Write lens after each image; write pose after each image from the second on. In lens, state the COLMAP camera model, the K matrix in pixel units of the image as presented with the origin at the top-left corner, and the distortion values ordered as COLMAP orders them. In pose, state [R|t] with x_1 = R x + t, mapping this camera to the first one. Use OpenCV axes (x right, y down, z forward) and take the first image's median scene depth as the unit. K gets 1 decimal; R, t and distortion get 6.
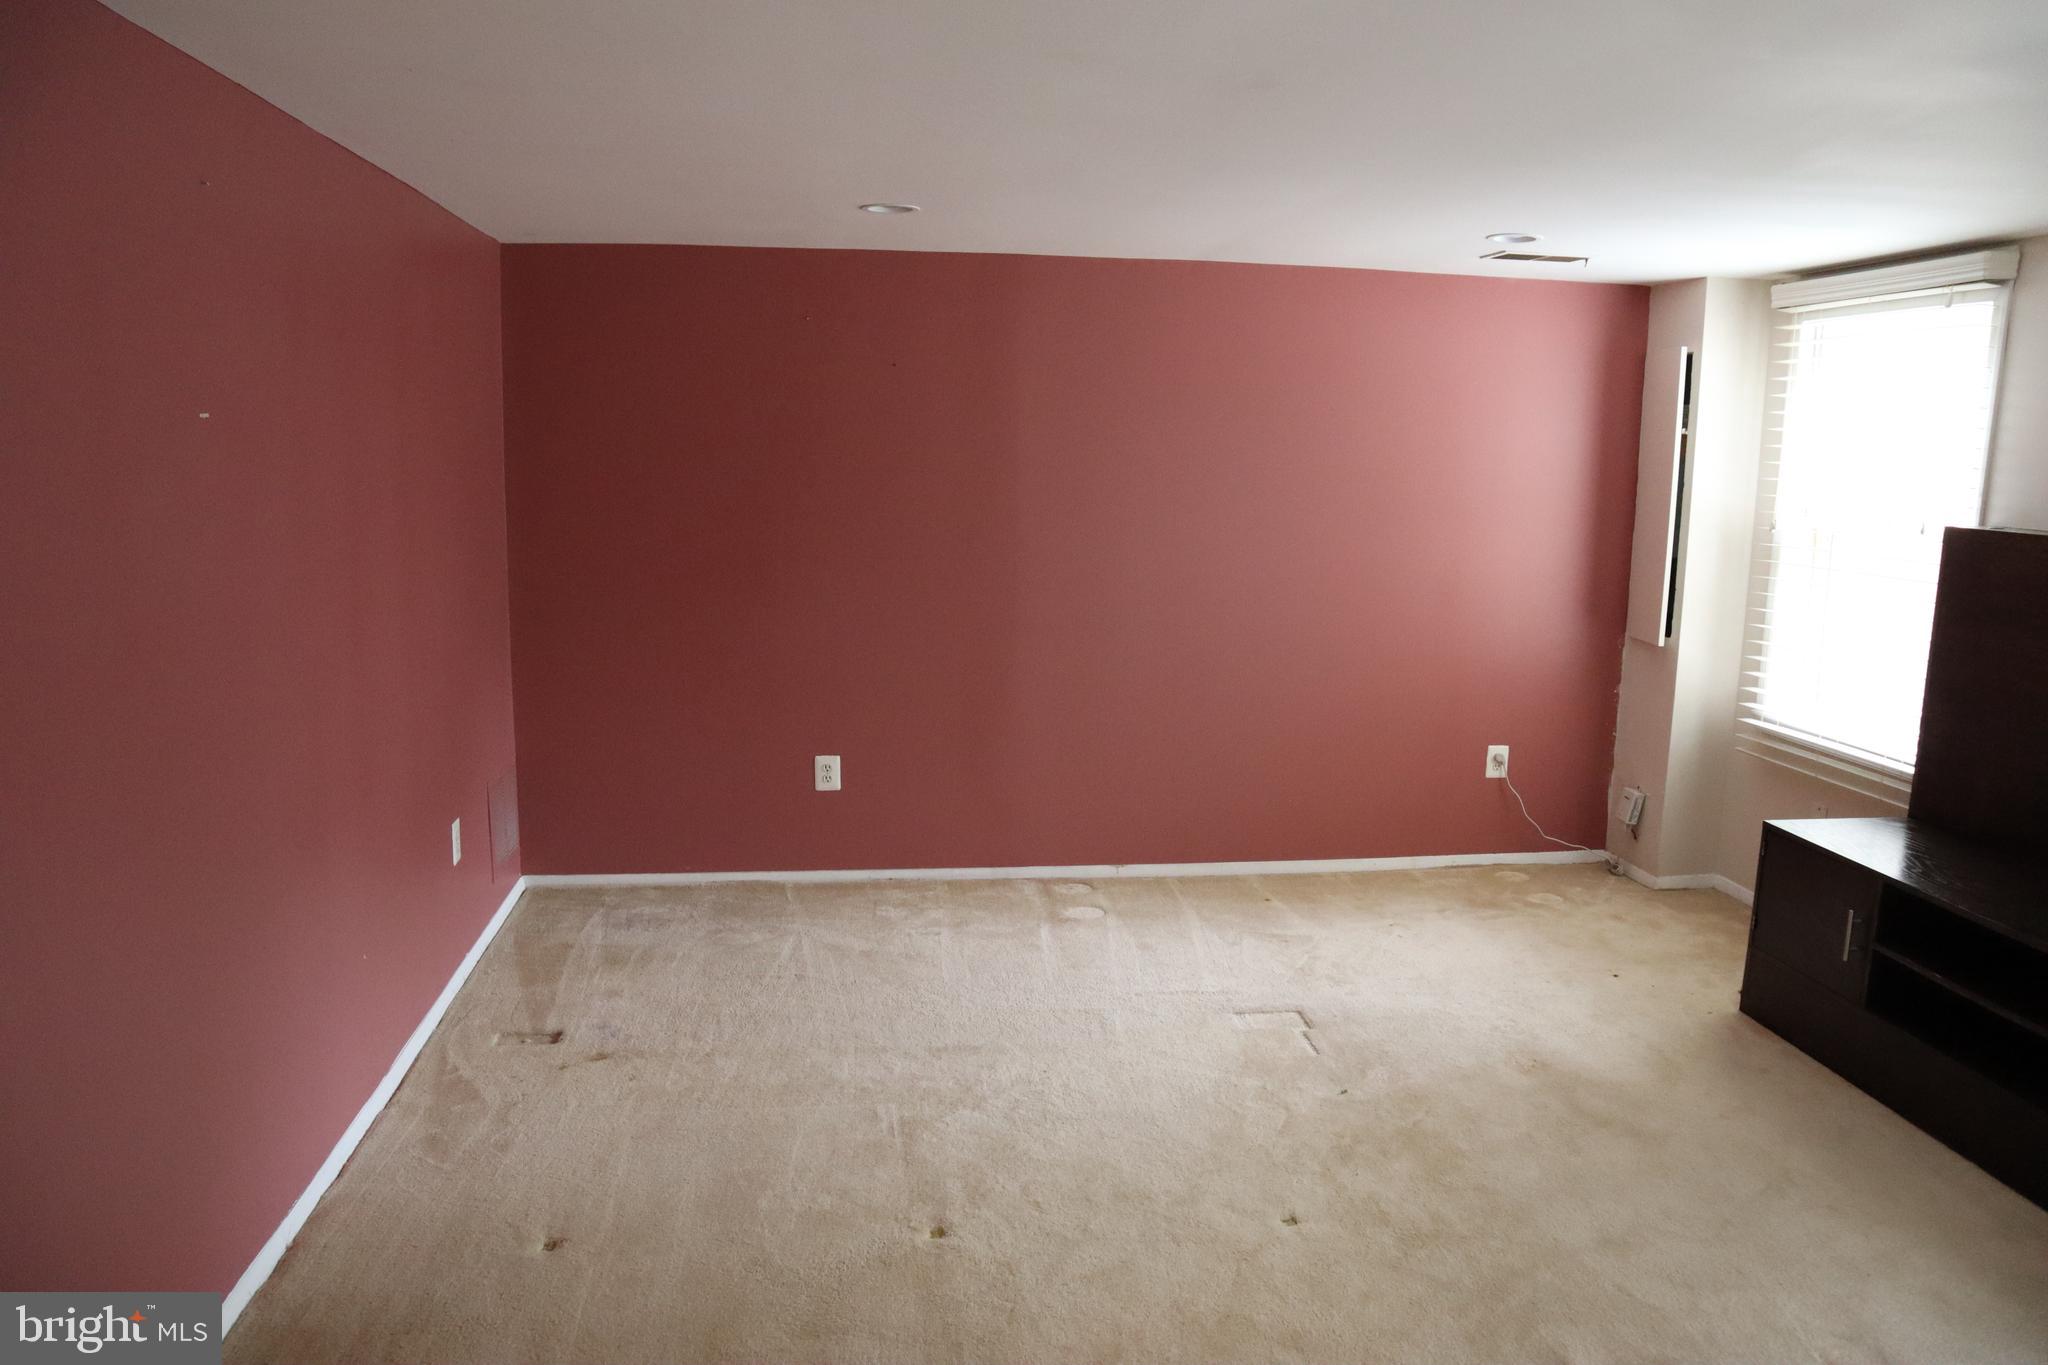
lens RADIAL K [[1388.7, 0, 1023.1], [0, 1388.7, 682.5], [0, 0, 1]] dist [-0.098454, 0.014217]
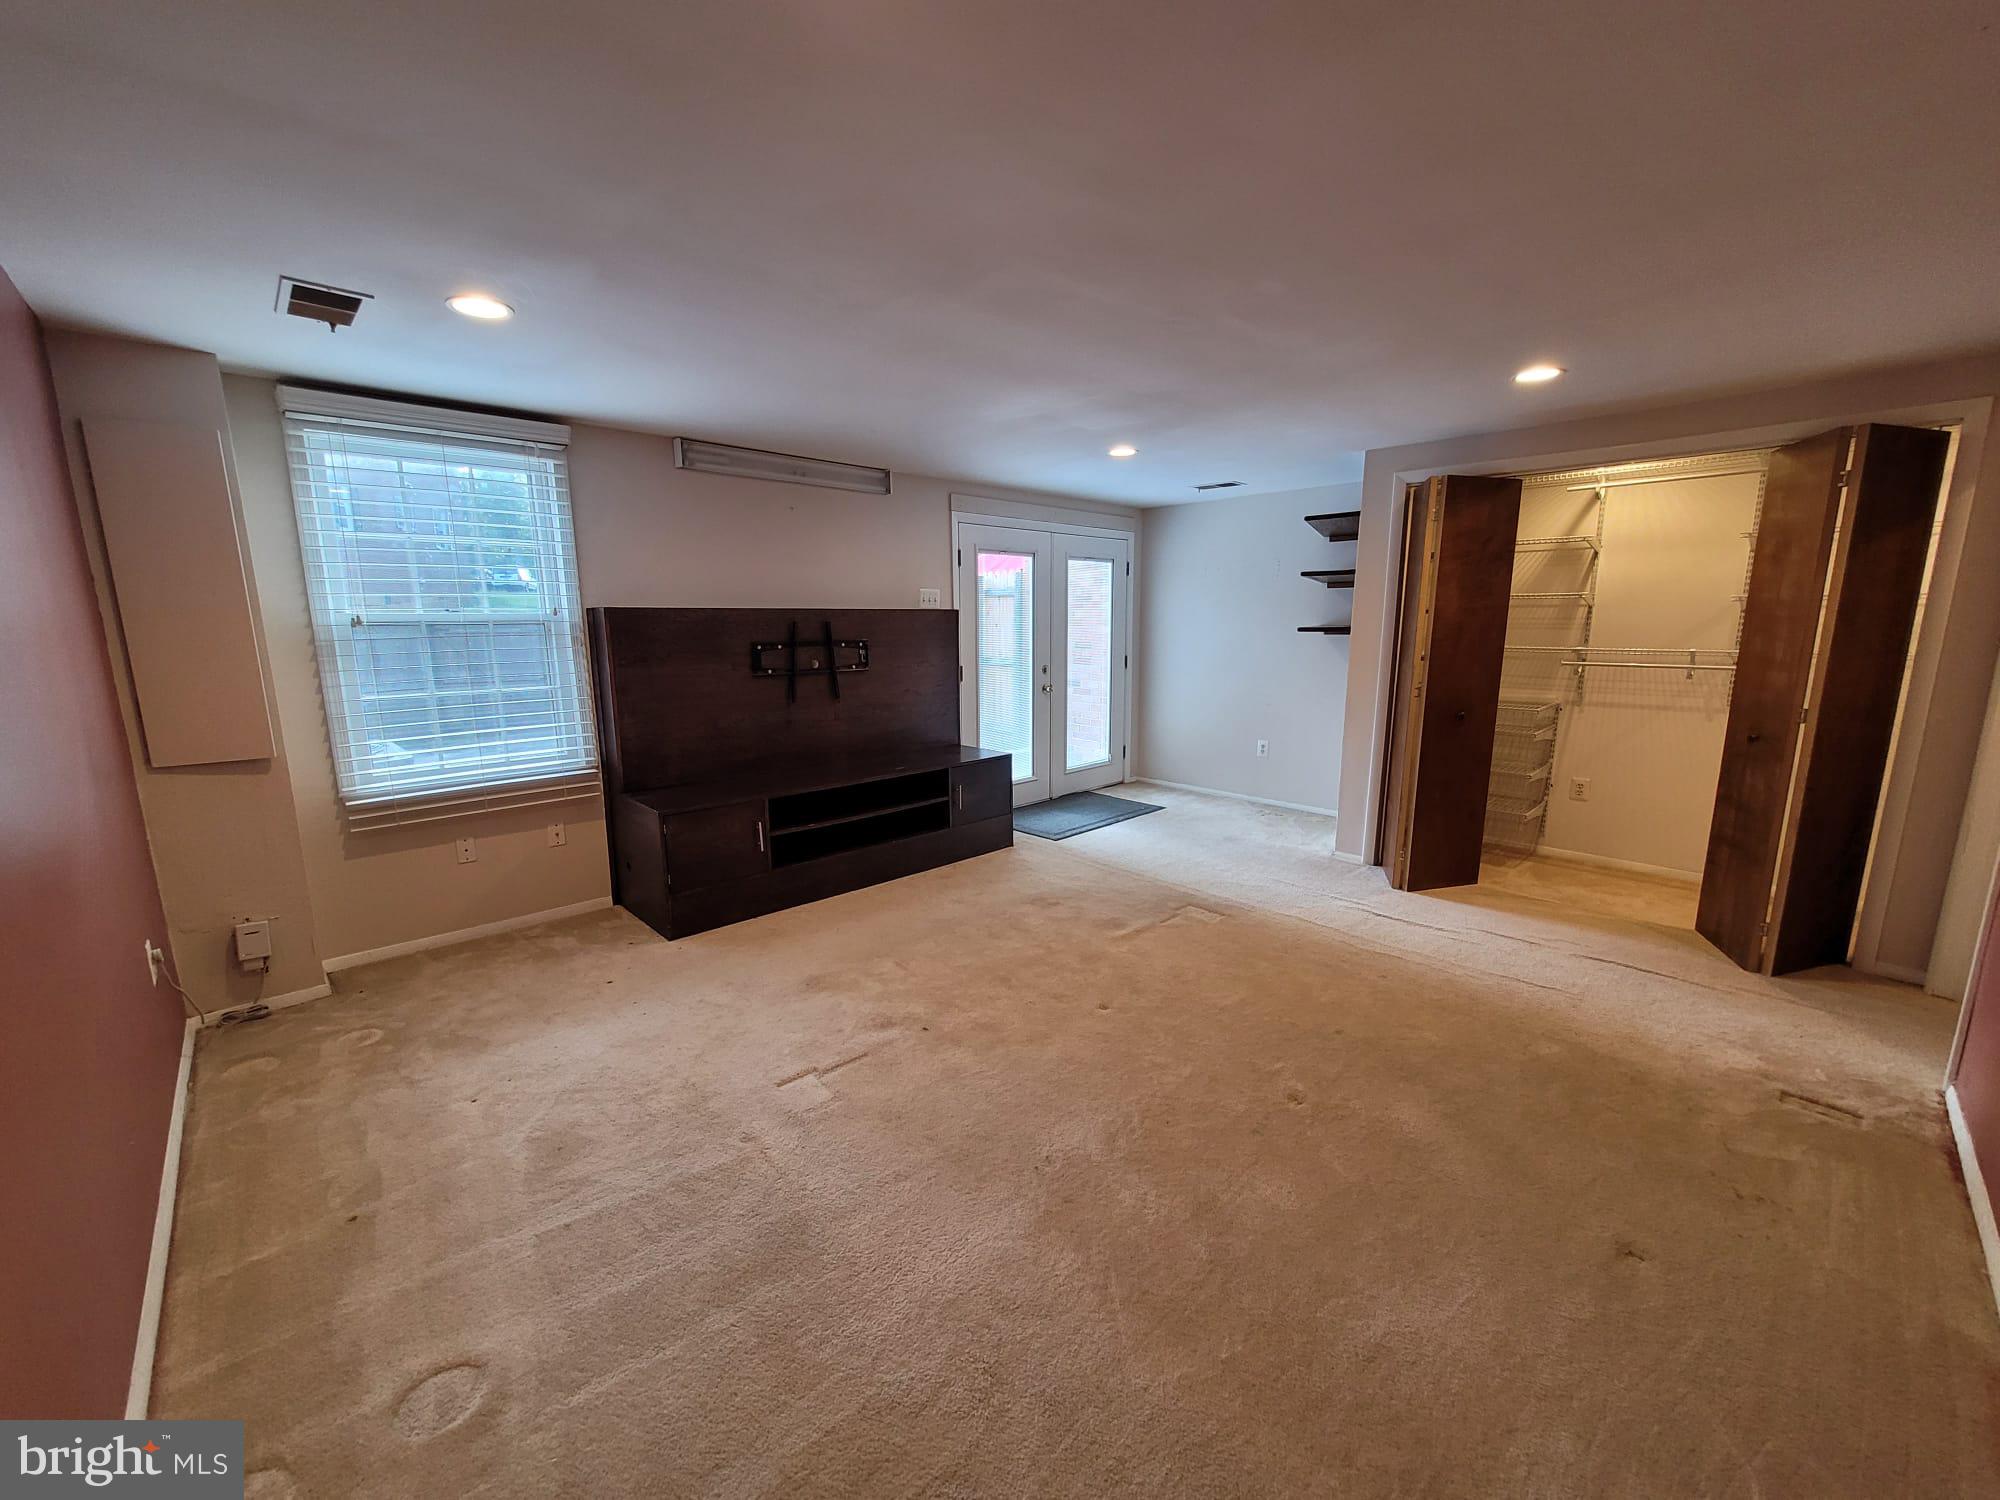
lens RADIAL K [[786.0, 0, 1002.1], [0, 786.0, 759.6], [0, 0, 1]] dist [-0.000826, -0.000641]
pose [[-0.590525, -0.156830, 0.791634, -0.352127], [0.134578, 0.948063, 0.288209, -0.152968], [-0.795719, 0.276732, -0.538749, 1.193077]]
